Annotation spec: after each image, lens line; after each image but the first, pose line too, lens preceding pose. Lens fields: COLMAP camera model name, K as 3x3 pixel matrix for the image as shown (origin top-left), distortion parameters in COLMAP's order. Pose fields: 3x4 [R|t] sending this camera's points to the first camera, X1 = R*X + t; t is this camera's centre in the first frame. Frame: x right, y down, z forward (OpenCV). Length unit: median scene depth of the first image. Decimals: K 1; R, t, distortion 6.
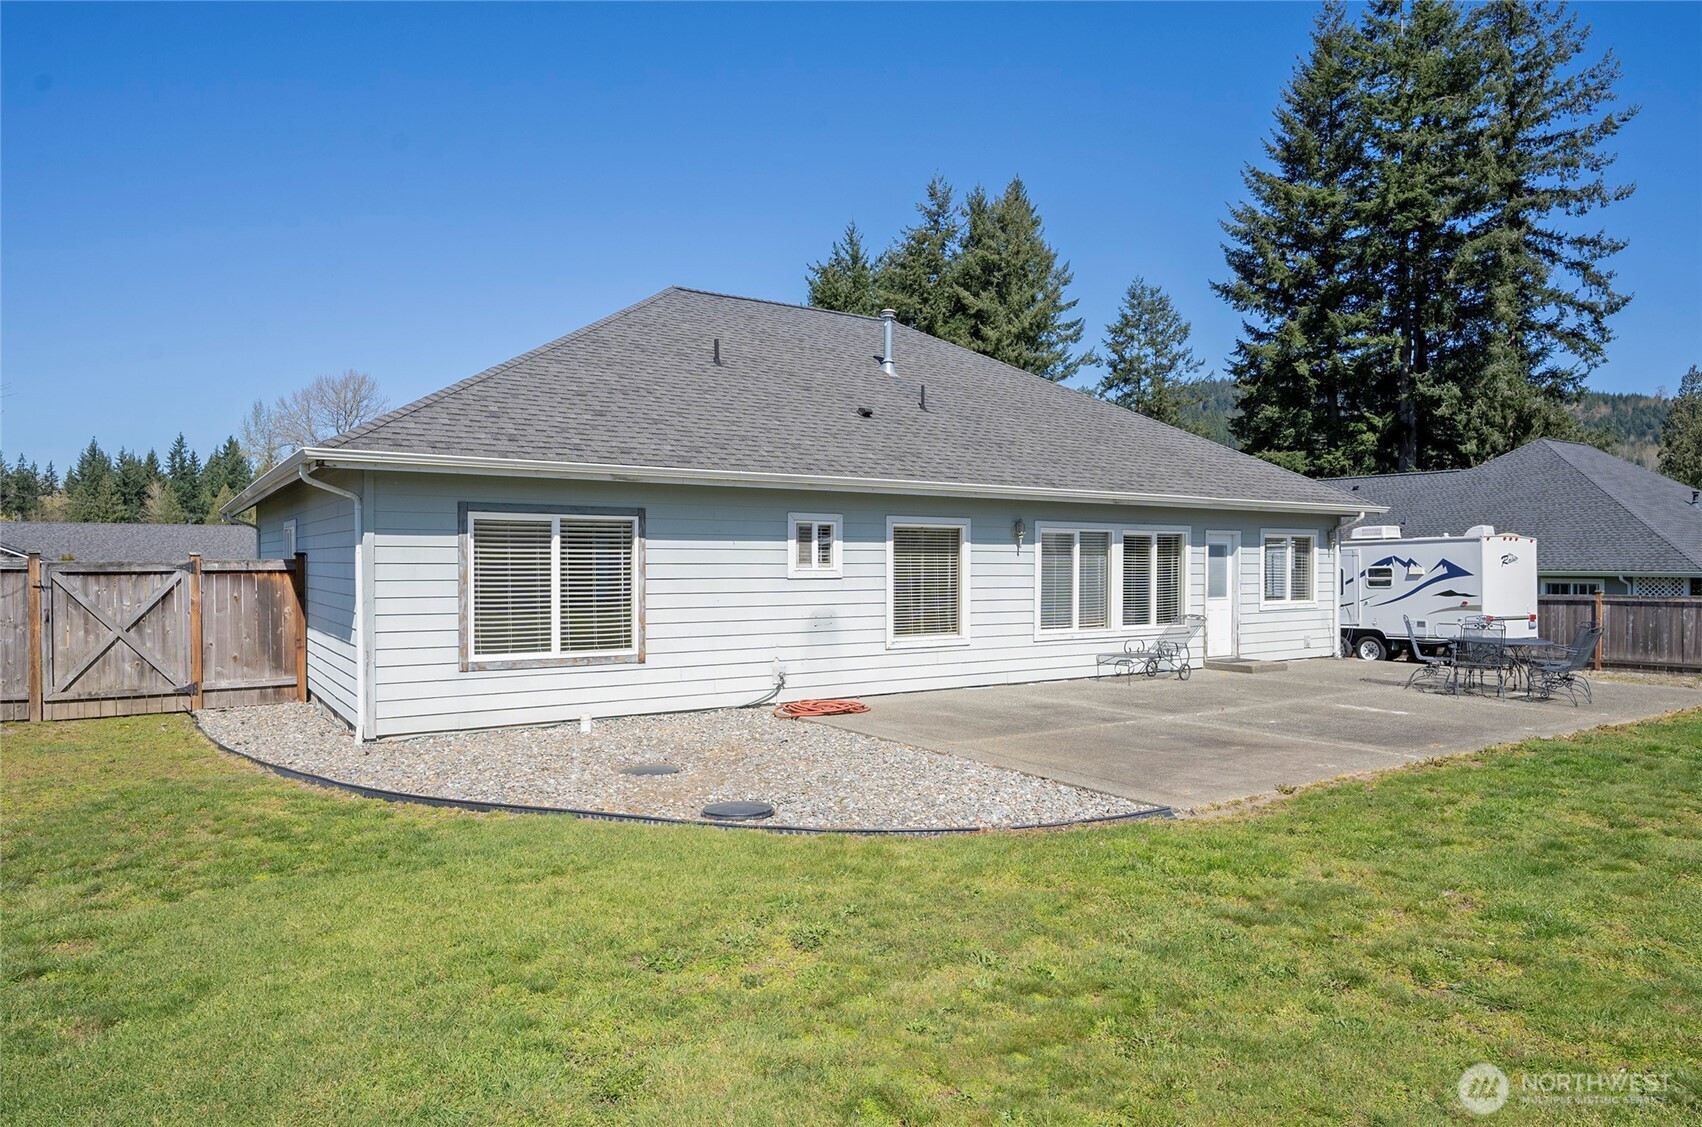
lens RADIAL K [[1022.4, 0, 850.0], [0, 1022.4, 559.8], [0, 0, 1]] dist [-0.009796, -0.000269]
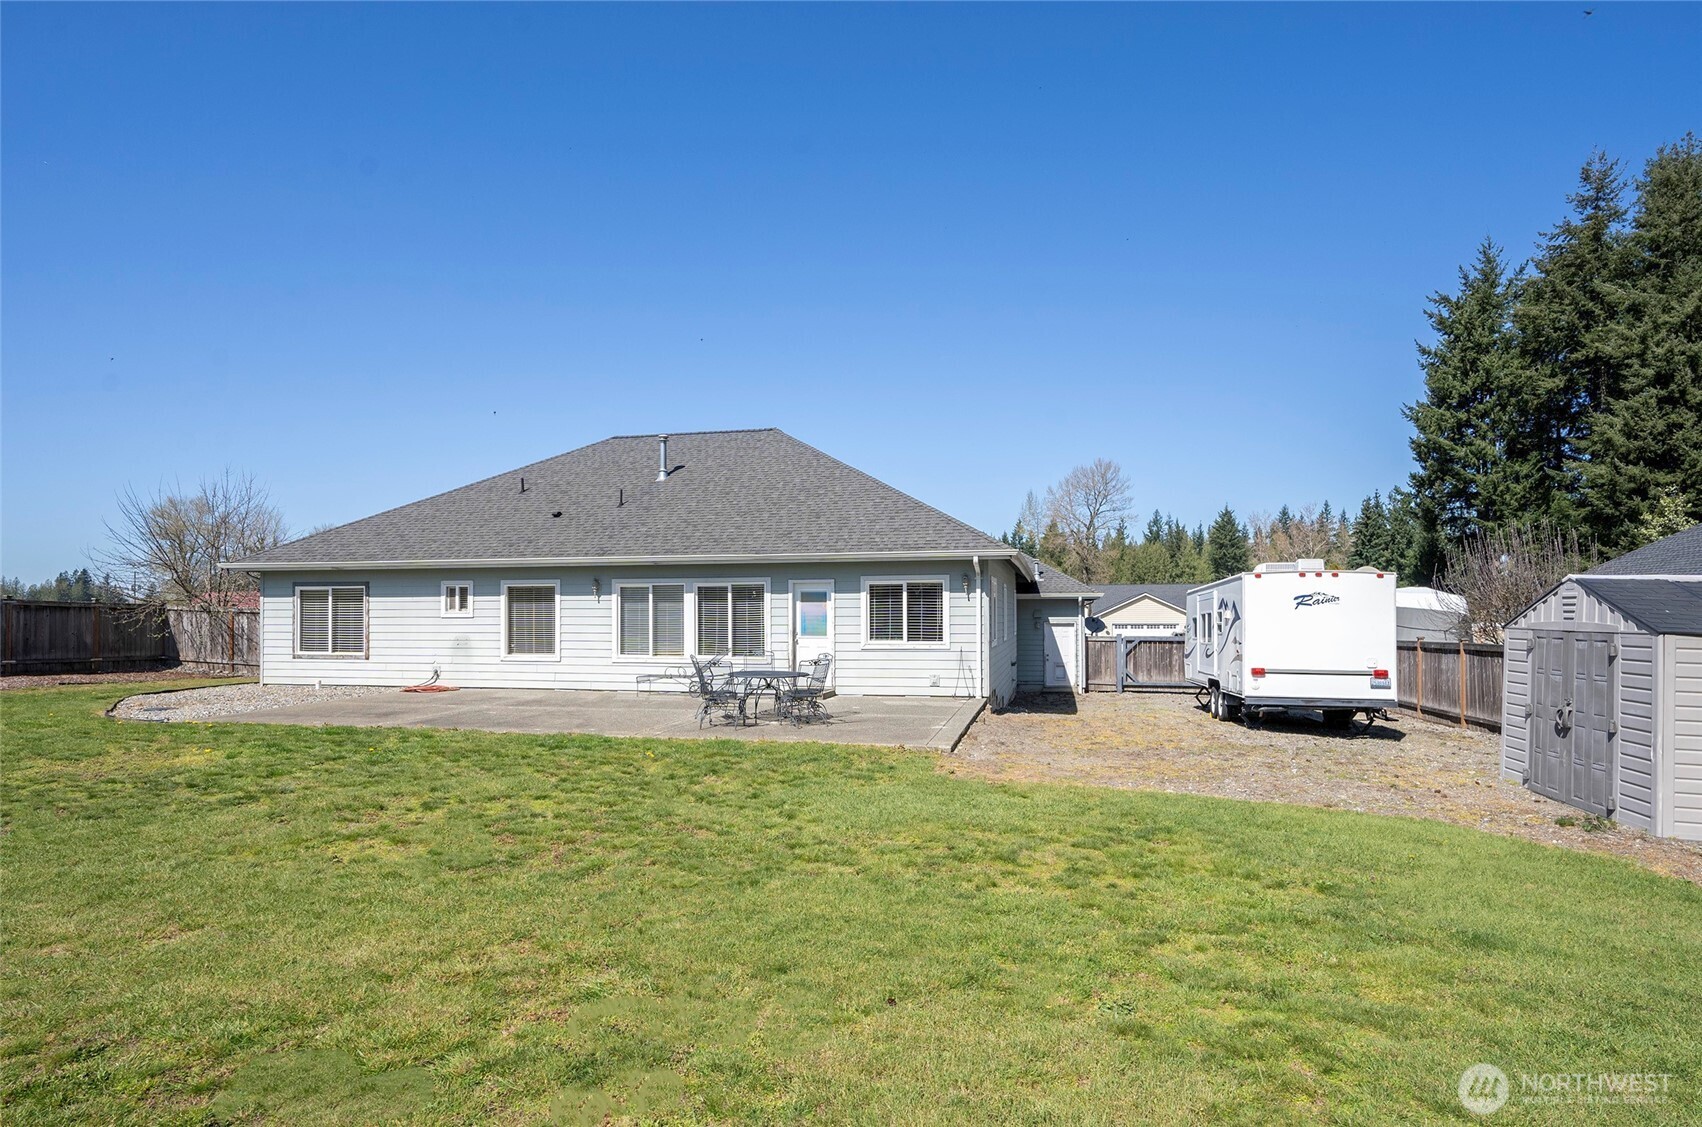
lens RADIAL K [[928.0, 0, 817.2], [0, 928.0, 613.6], [0, 0, 1]] dist [-0.043961, 0.004534]
pose [[0.699349, -0.006356, -0.714752, 1.413125], [0.003221, 0.999978, -0.005740, 0.020739], [0.714773, 0.001712, 0.699354, 0.314872]]
